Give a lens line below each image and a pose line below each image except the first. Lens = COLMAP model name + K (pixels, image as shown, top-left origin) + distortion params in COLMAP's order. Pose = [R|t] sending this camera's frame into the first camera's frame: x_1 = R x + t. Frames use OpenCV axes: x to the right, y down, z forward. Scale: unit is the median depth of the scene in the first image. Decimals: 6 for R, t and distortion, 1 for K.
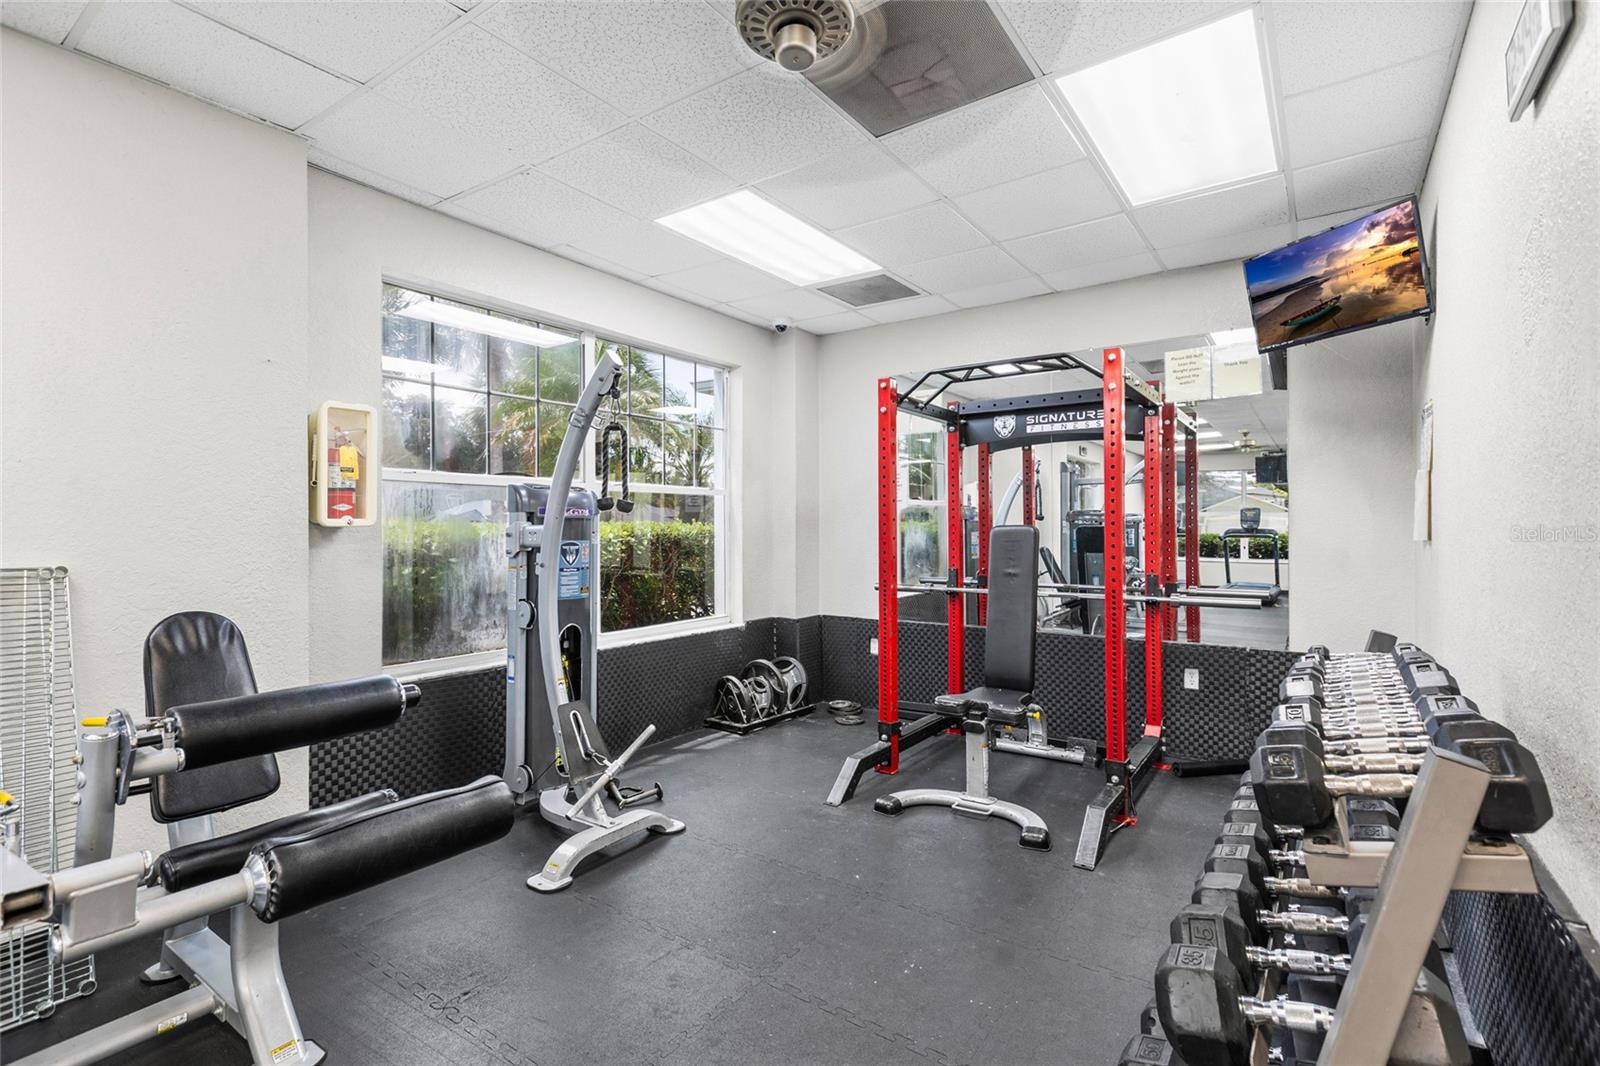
lens RADIAL K [[754.9, 0, 800.0], [0, 754.9, 533.0], [0, 0, 1]] dist [-0.004713, -0.000316]
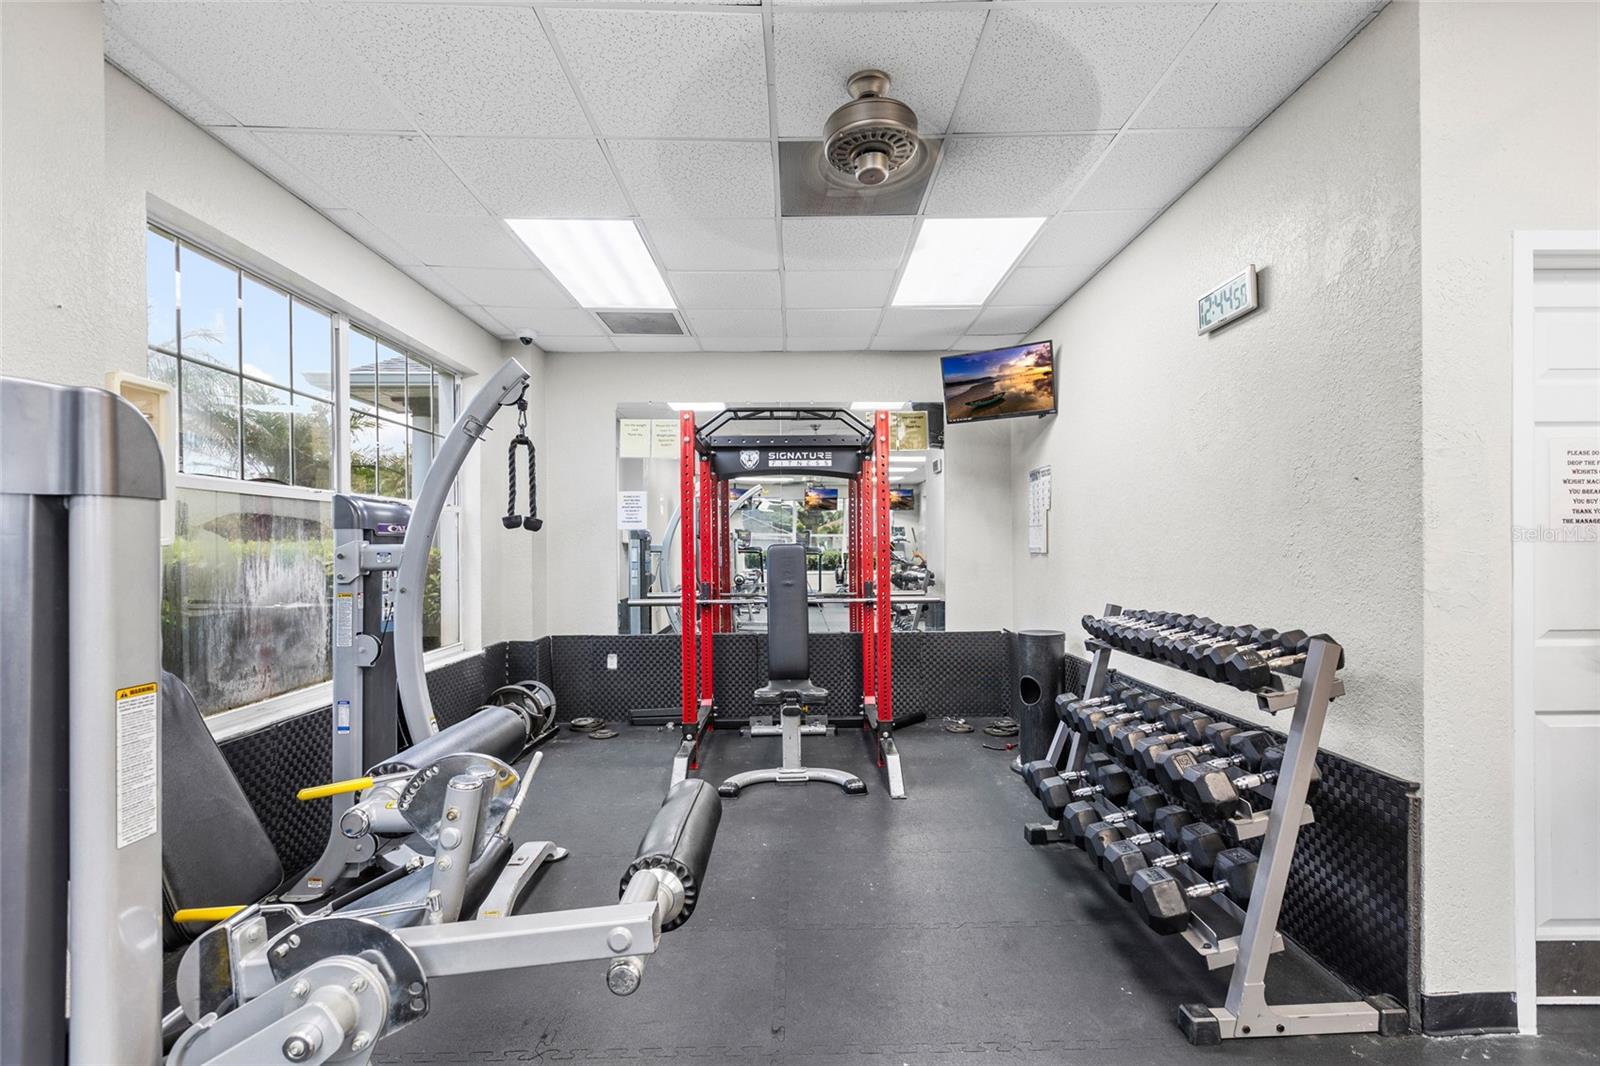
lens RADIAL K [[733.2, 0, 825.6], [0, 733.2, 552.4], [0, 0, 1]] dist [0.000039, 0.000119]
pose [[0.797599, -0.008994, 0.603122, -0.410847], [0.009596, 0.999951, 0.002222, 0.001533], [-0.603112, 0.004015, 0.797646, 0.029778]]
